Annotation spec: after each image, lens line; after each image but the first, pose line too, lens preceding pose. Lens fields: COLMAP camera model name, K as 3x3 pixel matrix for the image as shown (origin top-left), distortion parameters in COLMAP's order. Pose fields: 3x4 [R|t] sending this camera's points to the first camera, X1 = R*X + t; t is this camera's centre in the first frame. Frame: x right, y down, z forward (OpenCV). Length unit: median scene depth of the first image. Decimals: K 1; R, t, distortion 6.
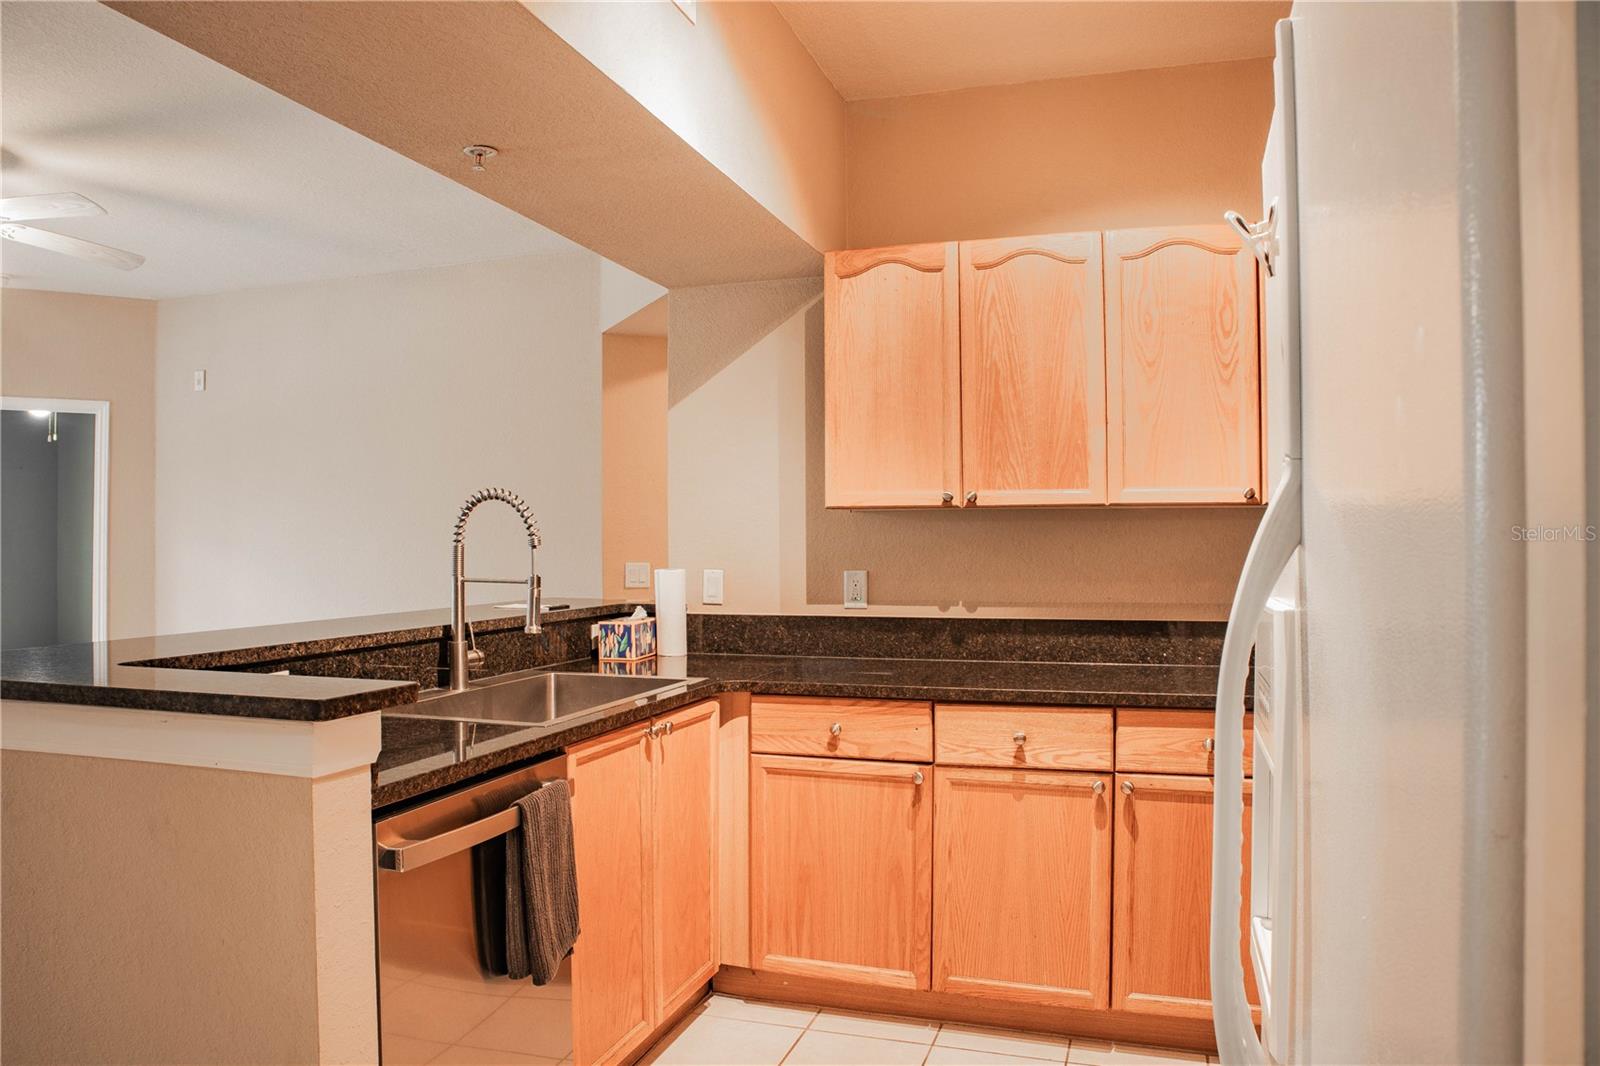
lens RADIAL K [[1107.7, 0, 800.0], [0, 1107.7, 533.0], [0, 0, 1]] dist [-0.126233, 0.000505]
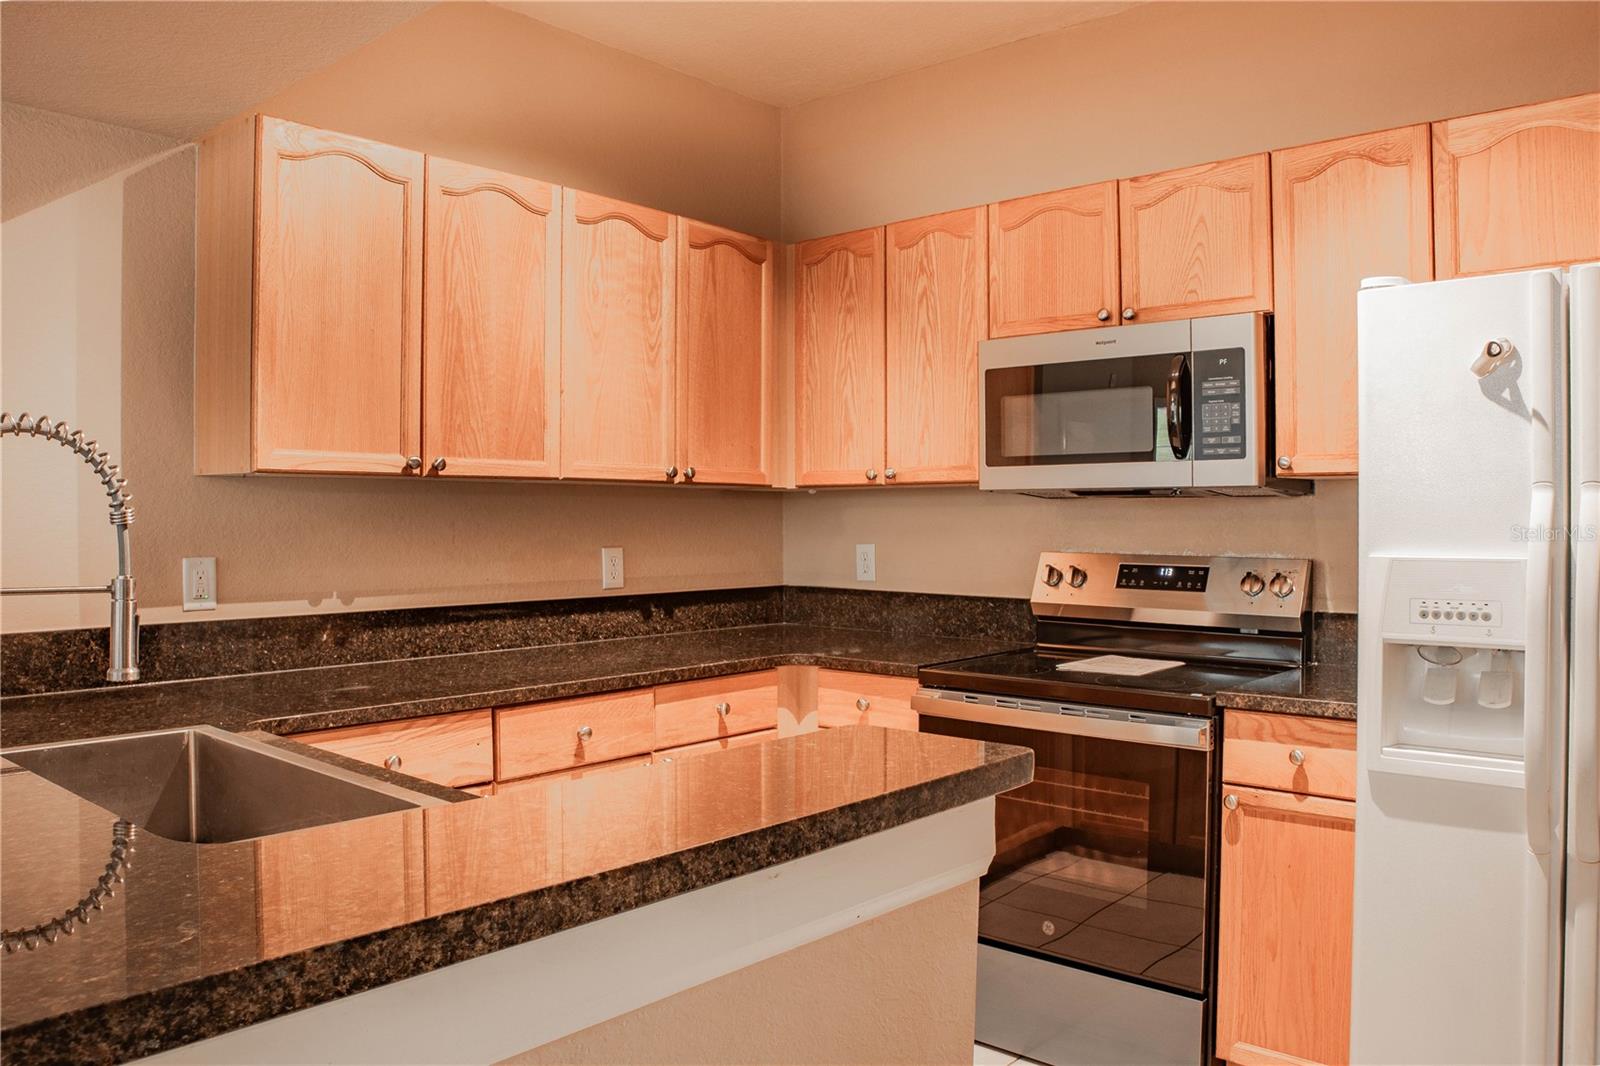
lens RADIAL K [[1231.6, 0, 800.1], [0, 1231.6, 512.8], [0, 0, 1]] dist [-0.056063, 0.000656]
pose [[0.412920, 0.002269, 0.910764, -0.582592], [-0.010164, 0.999946, 0.002117, -0.000961], [-0.910711, -0.010131, 0.412921, 0.365869]]
